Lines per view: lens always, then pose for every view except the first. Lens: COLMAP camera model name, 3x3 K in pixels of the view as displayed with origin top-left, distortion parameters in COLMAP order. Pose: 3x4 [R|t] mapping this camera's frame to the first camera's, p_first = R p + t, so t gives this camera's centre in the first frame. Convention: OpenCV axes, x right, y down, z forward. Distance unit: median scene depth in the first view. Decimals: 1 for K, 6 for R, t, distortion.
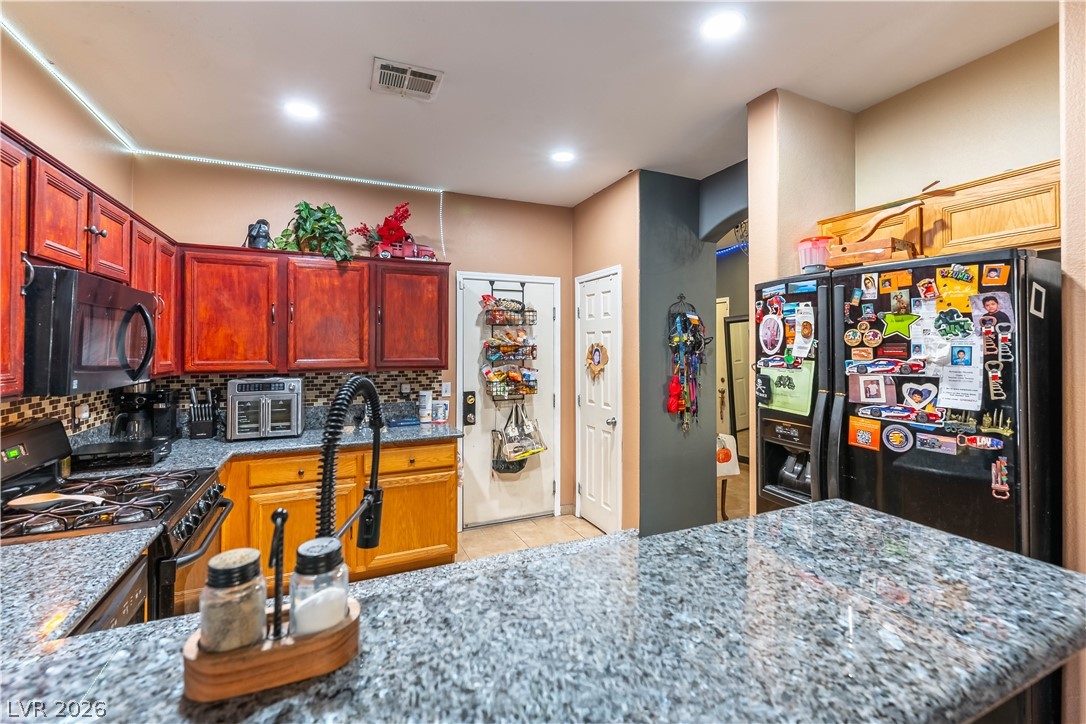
lens RADIAL K [[483.2, 0, 543.1], [0, 483.2, 345.6], [0, 0, 1]] dist [0.000256, 0.000018]
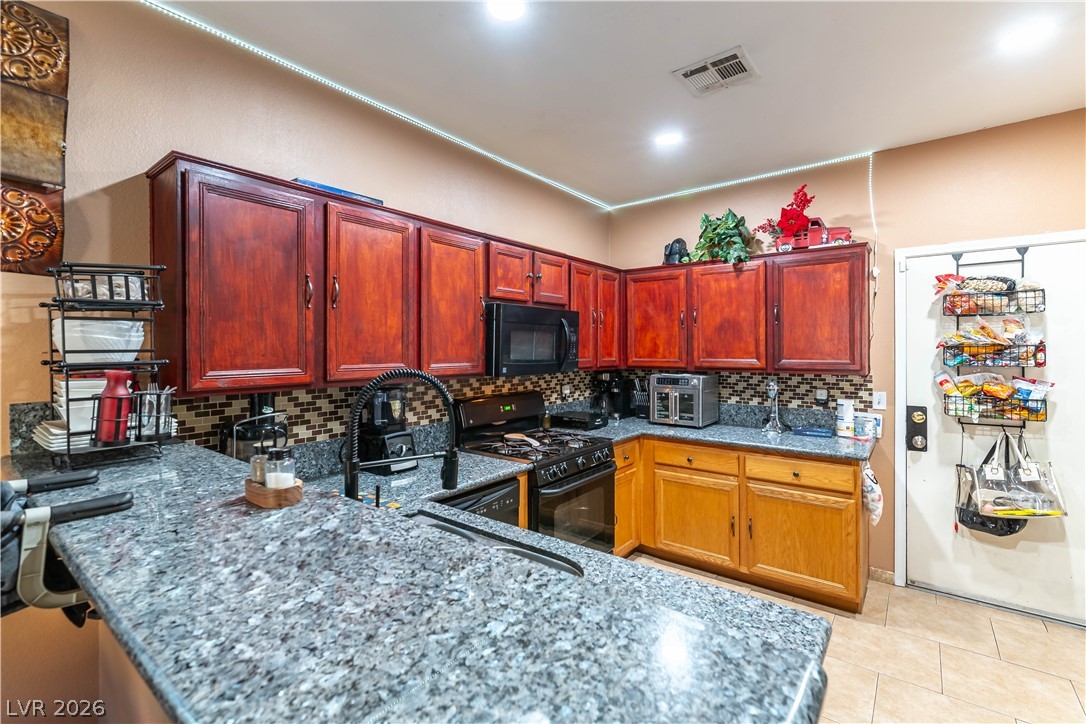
lens RADIAL K [[477.5, 0, 541.7], [0, 477.5, 351.2], [0, 0, 1]] dist [0.000405, -0.000142]
pose [[0.461316, 0.005363, -0.887220, 0.267196], [0.004805, 0.999952, 0.008542, 0.000104], [0.887223, -0.008203, 0.461268, 0.157356]]
